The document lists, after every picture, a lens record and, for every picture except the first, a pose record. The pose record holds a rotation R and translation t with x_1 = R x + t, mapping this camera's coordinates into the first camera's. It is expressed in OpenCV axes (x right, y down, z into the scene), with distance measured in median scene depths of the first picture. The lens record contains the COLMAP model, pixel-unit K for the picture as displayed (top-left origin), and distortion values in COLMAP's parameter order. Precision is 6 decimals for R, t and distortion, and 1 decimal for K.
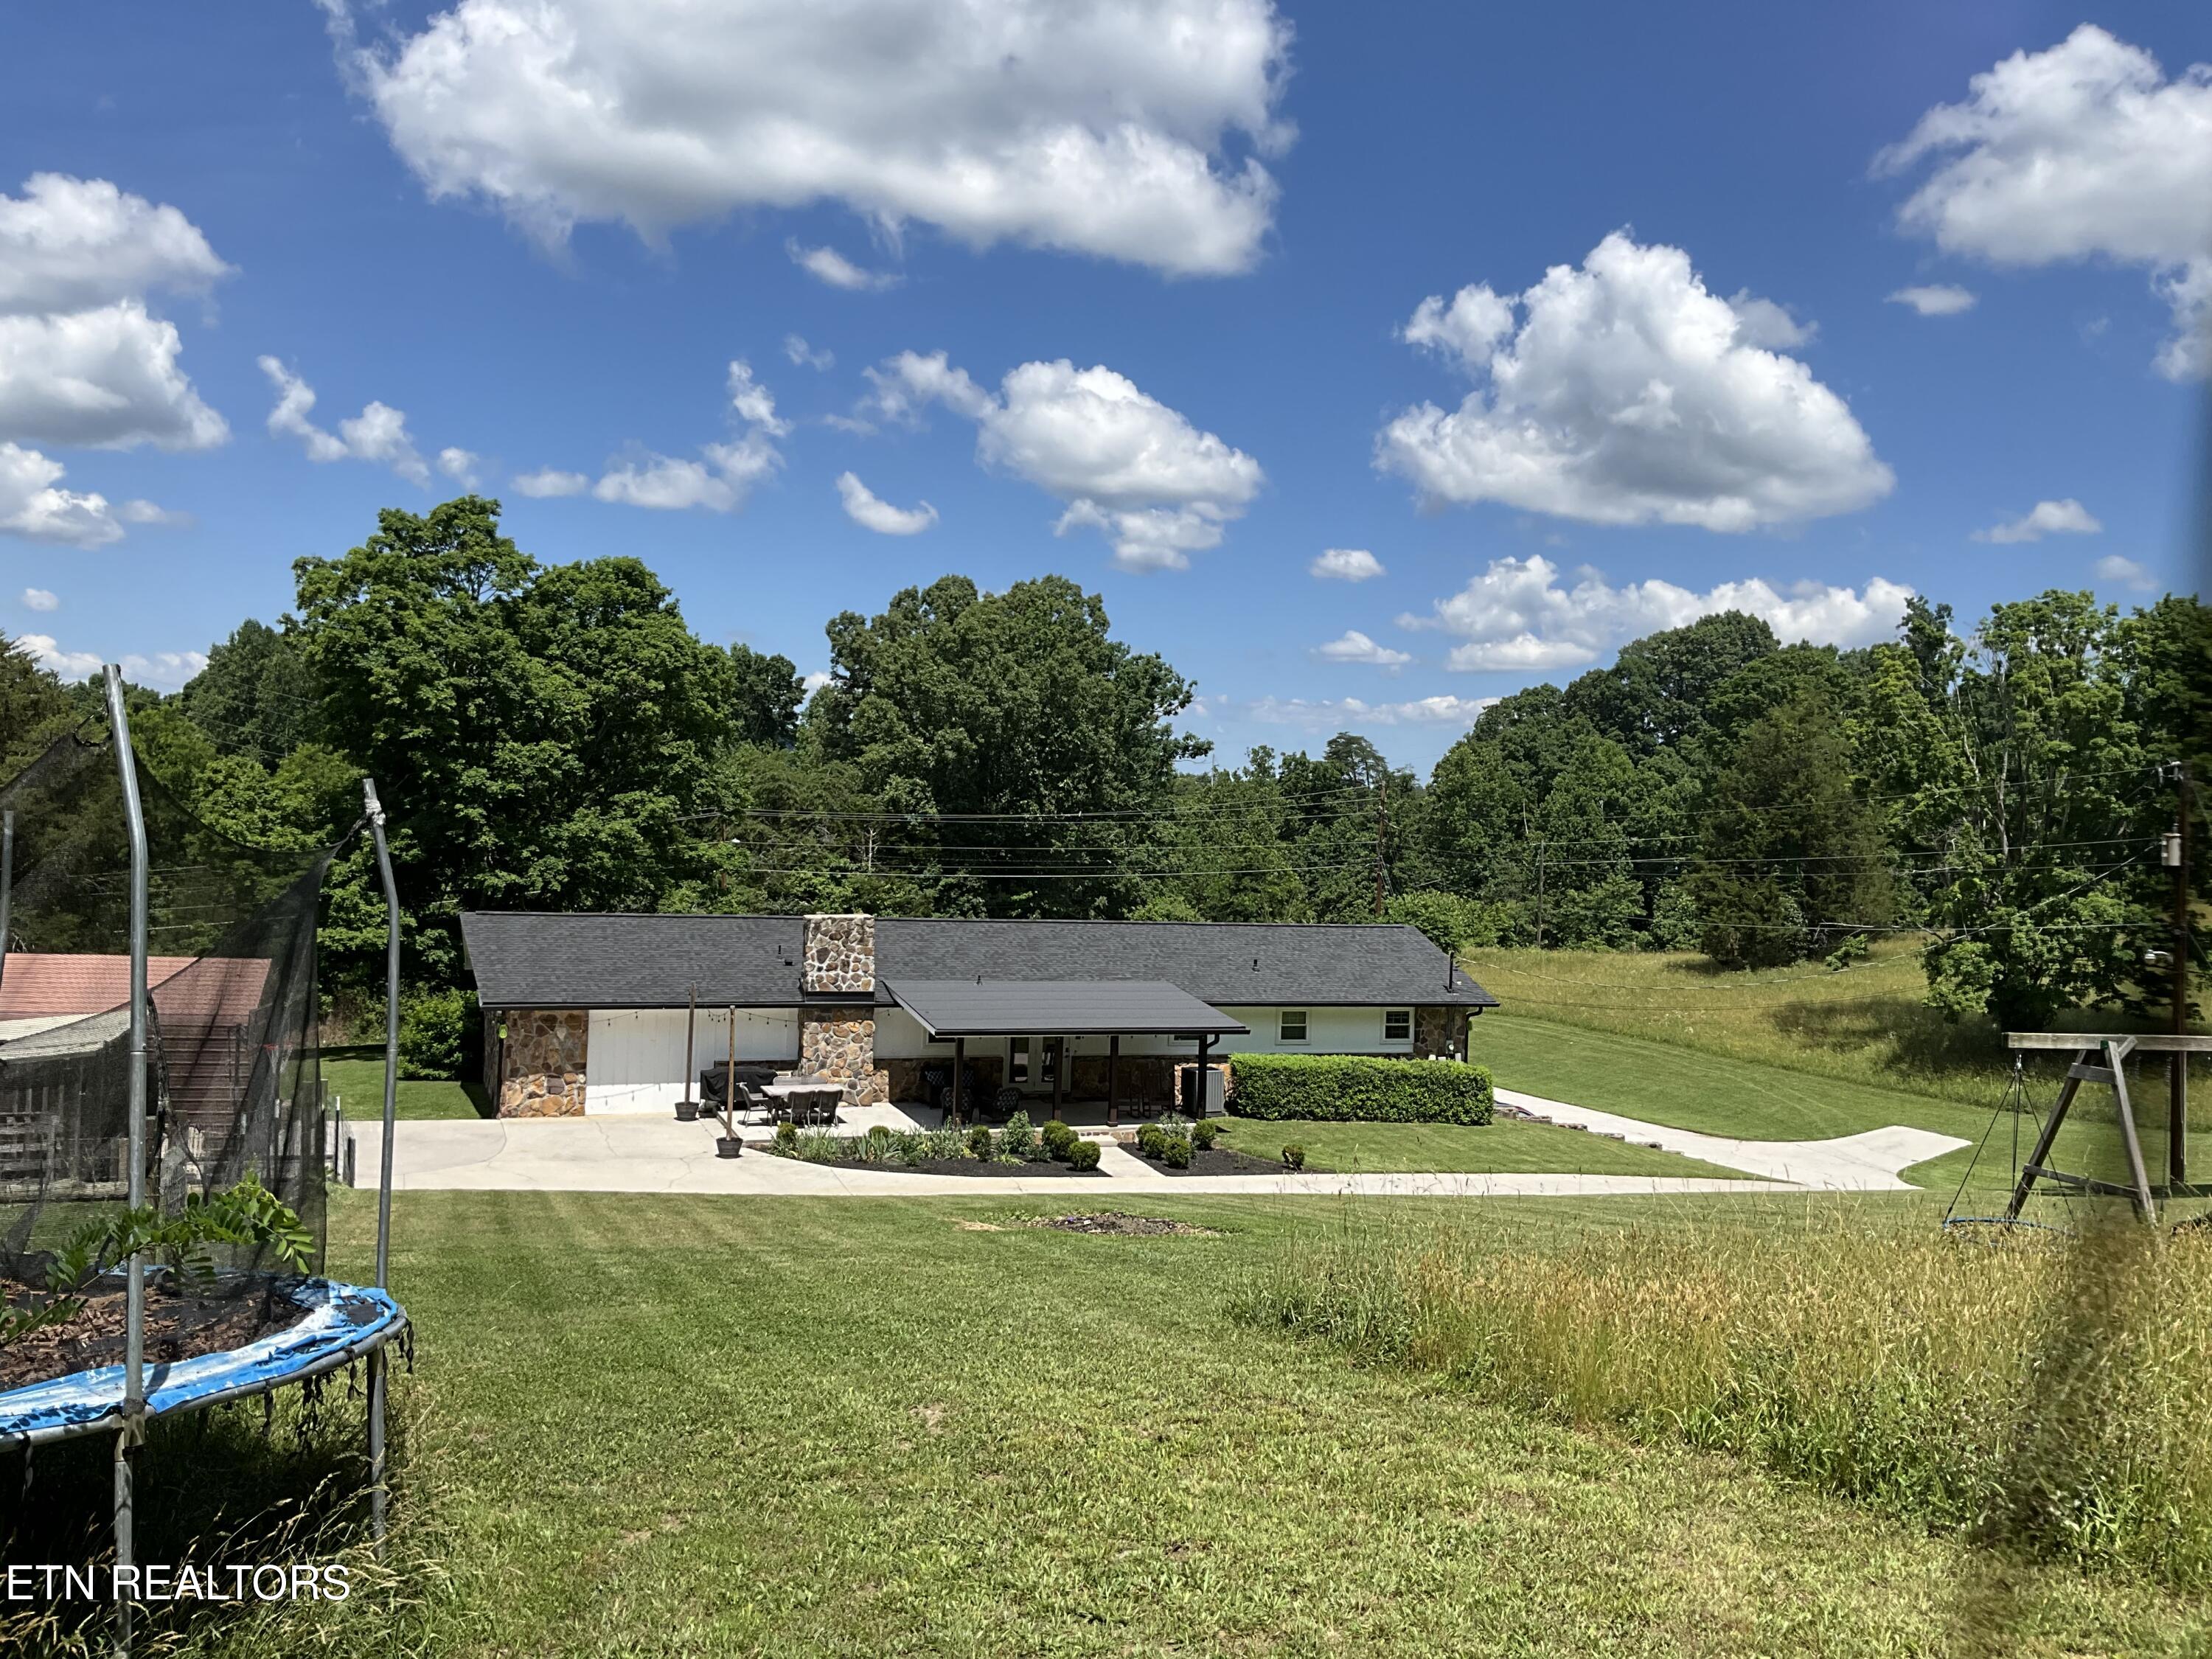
lens RADIAL K [[1878.4, 0, 1105.9], [0, 1878.4, 831.8], [0, 0, 1]] dist [0.010803, 0.001987]
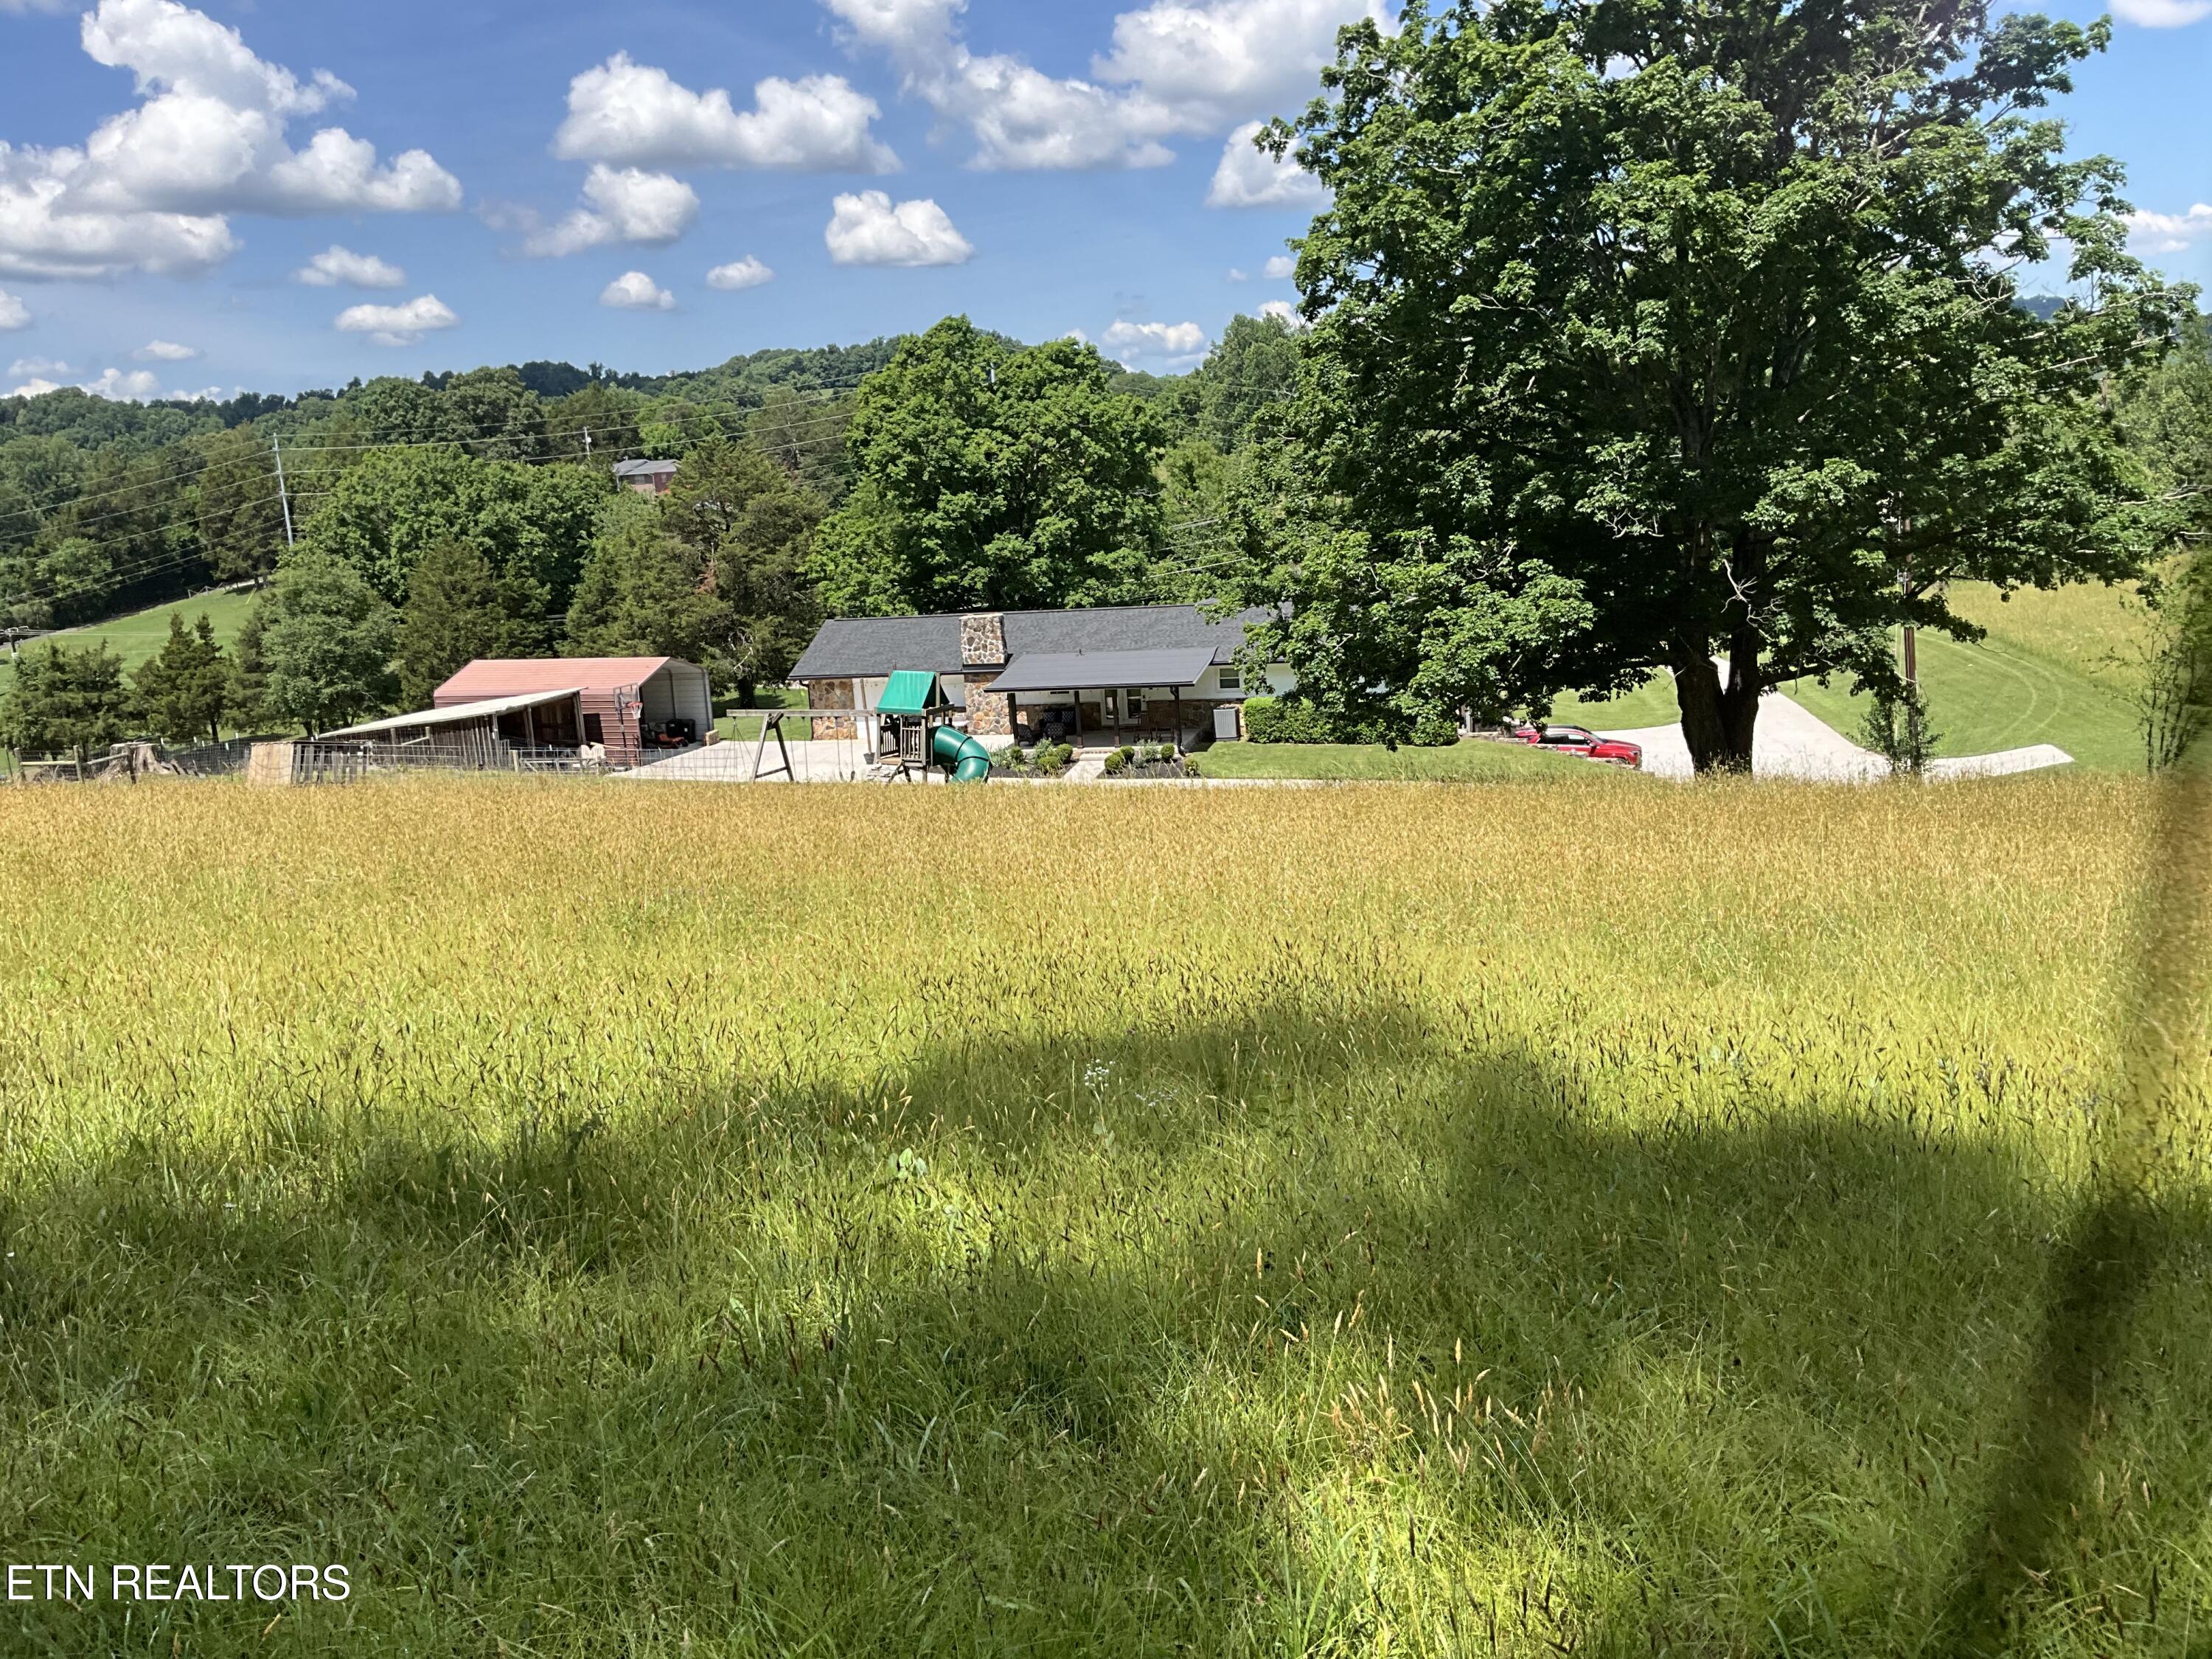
lens RADIAL K [[1878.4, 0, 1106.3], [0, 1878.4, 828.5], [0, 0, 1]] dist [0.010803, 0.001987]
pose [[0.823581, 0.028902, -0.566461, 0.731849], [0.084288, 0.981376, 0.172618, -0.038517], [0.560900, -0.189910, 0.805807, -0.225709]]
